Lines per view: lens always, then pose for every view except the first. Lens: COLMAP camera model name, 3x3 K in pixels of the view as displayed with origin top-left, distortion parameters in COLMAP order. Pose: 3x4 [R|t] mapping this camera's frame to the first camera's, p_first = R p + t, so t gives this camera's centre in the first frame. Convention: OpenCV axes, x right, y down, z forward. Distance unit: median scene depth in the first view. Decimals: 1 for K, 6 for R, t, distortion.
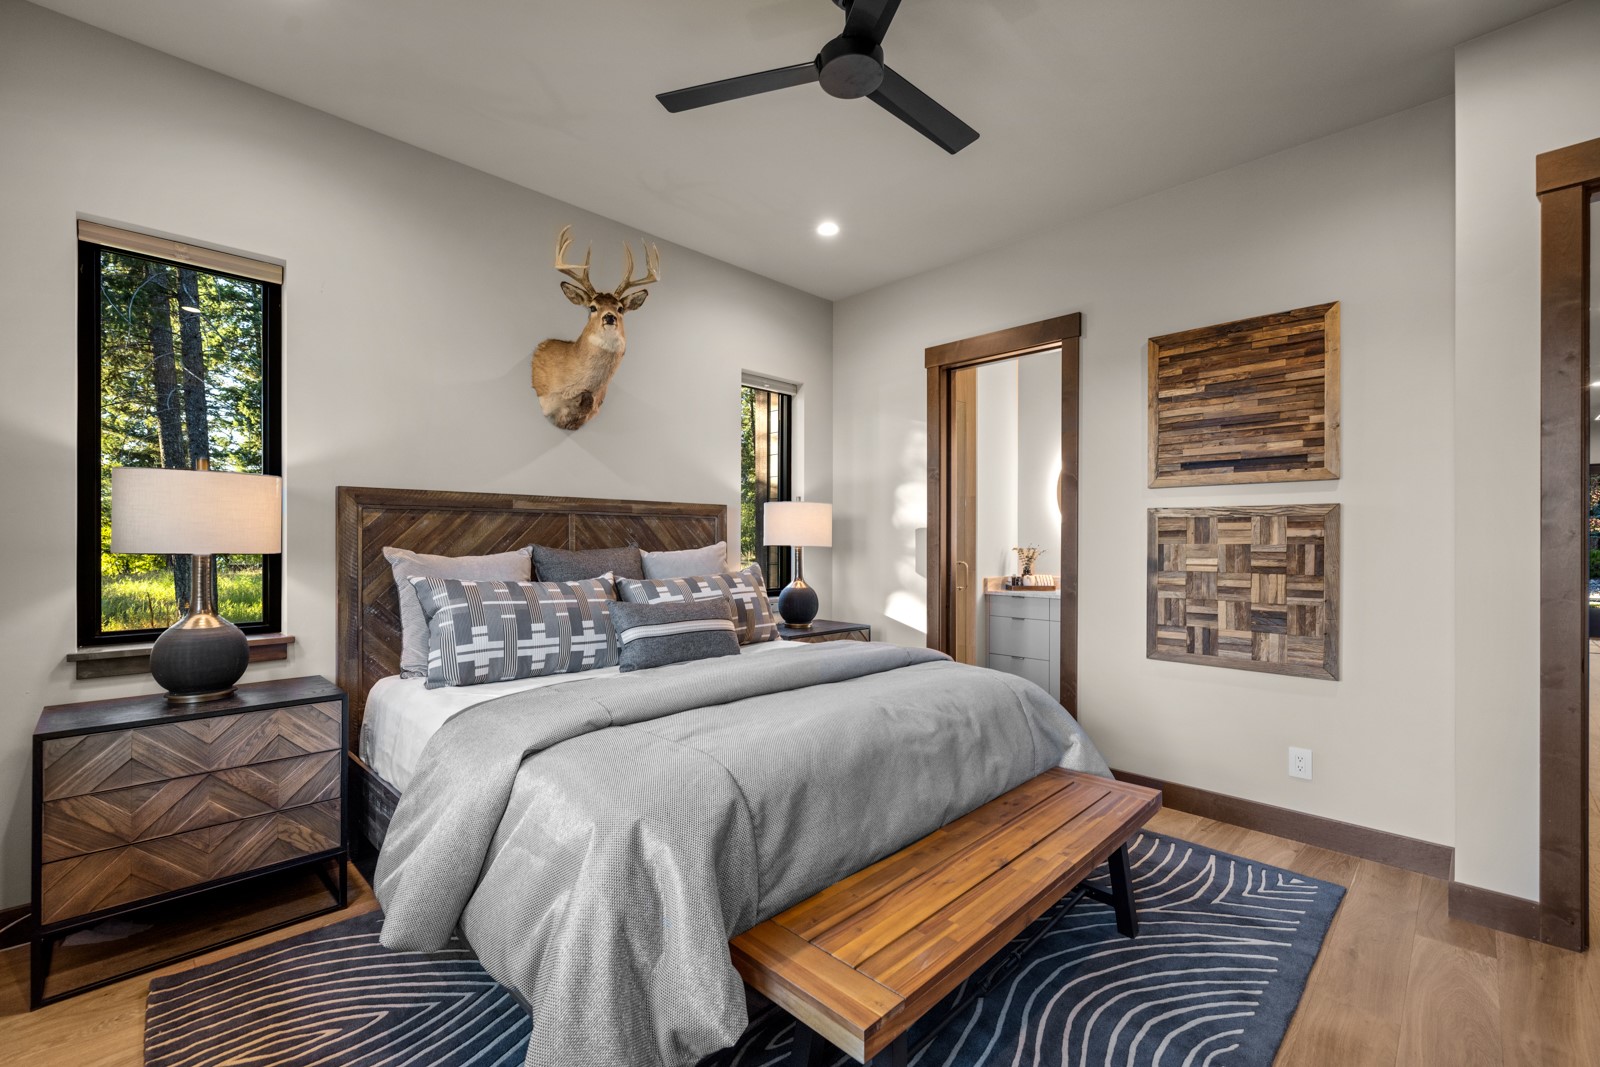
lens RADIAL K [[675.5, 0, 796.1], [0, 675.5, 541.2], [0, 0, 1]] dist [0.000743, 0.000141]
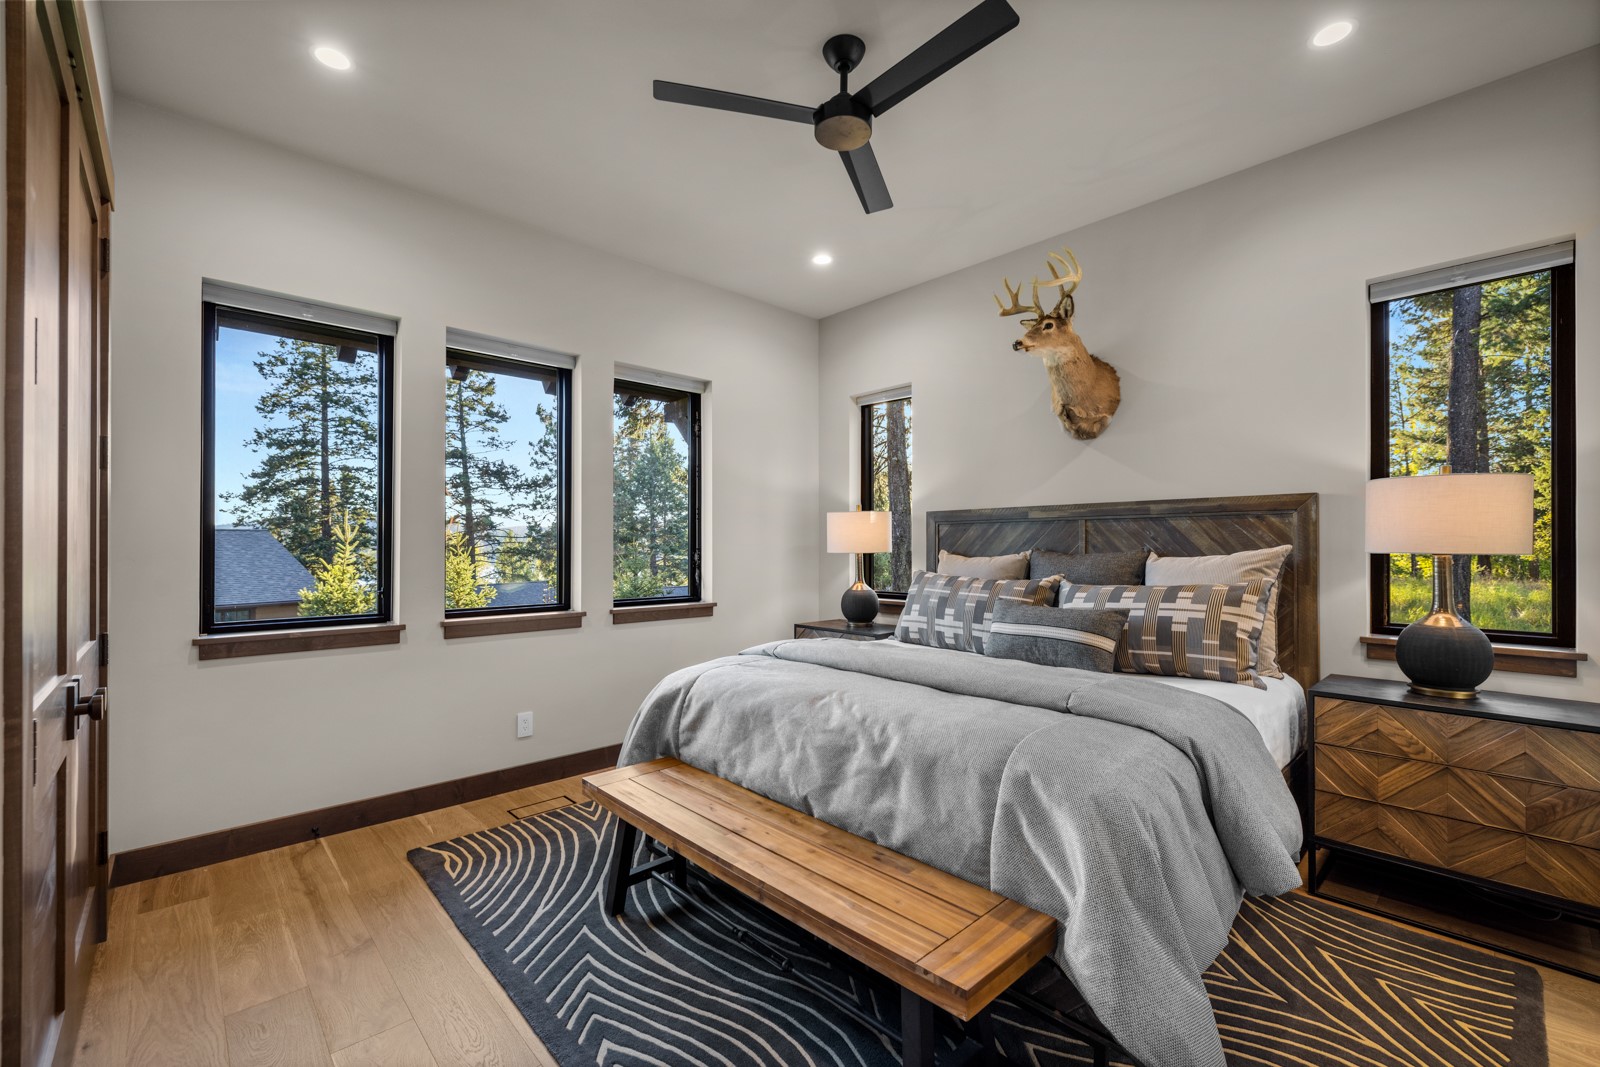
lens RADIAL K [[675.5, 0, 796.1], [0, 675.5, 541.2], [0, 0, 1]] dist [0.000743, 0.000141]
pose [[-0.026870, -0.001792, -0.999637, 0.789878], [0.007912, 0.999967, -0.002005, -0.008307], [0.999608, -0.007963, -0.026855, 0.615643]]
